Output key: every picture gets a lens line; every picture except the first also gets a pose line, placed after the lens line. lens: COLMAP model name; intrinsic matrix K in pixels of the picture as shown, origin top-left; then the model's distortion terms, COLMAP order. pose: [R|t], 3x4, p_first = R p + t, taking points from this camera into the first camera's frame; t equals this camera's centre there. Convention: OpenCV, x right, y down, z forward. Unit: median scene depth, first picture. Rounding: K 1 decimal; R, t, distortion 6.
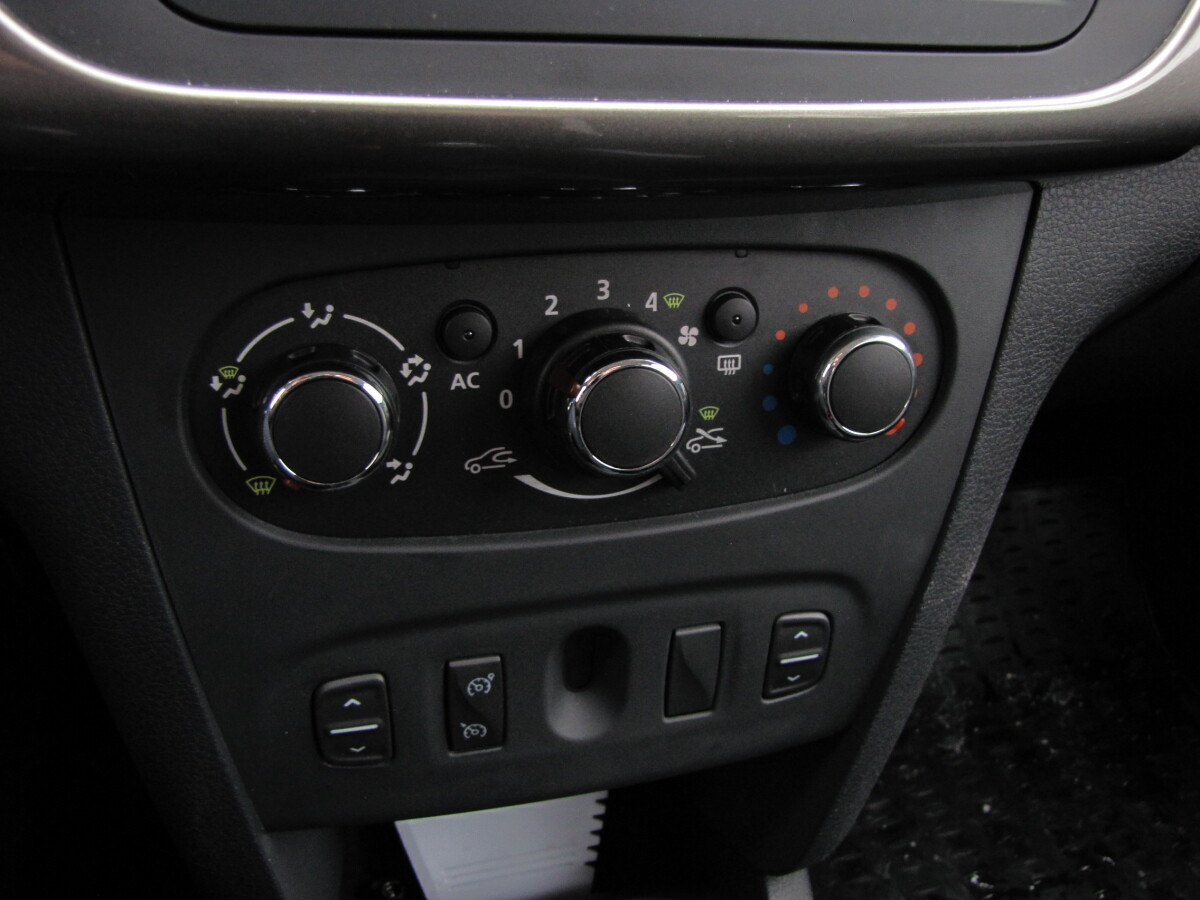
lens RADIAL K [[1012.0, 0, 599.5], [0, 1012.0, 435.4], [0, 0, 1]] dist [-0.181111, 0.147889]
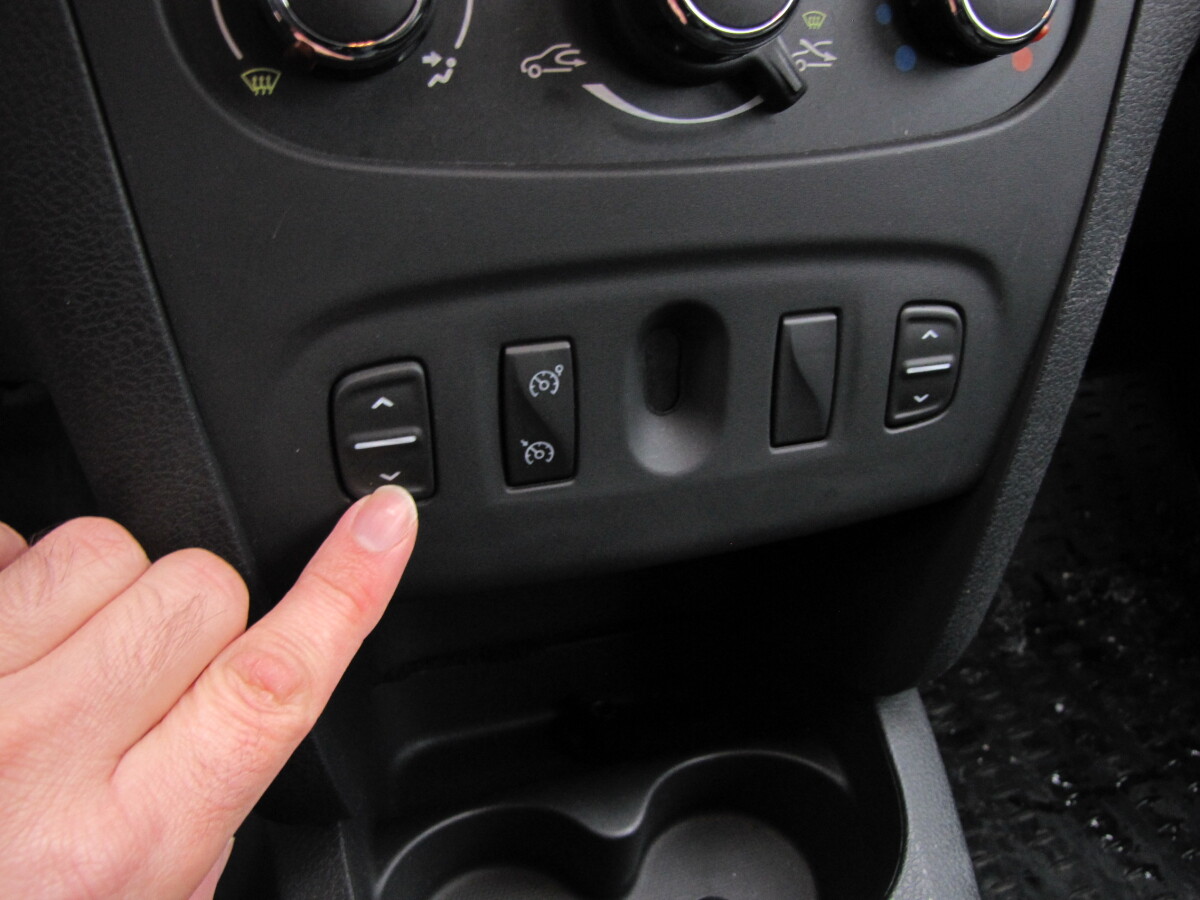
lens RADIAL K [[1012.0, 0, 599.5], [0, 1012.0, 435.4], [0, 0, 1]] dist [-0.181111, 0.147889]
pose [[0.998511, -0.053233, 0.011891, -0.081433], [0.053397, 0.998477, -0.013903, 0.278936], [-0.011133, 0.014518, 0.999833, 0.193566]]
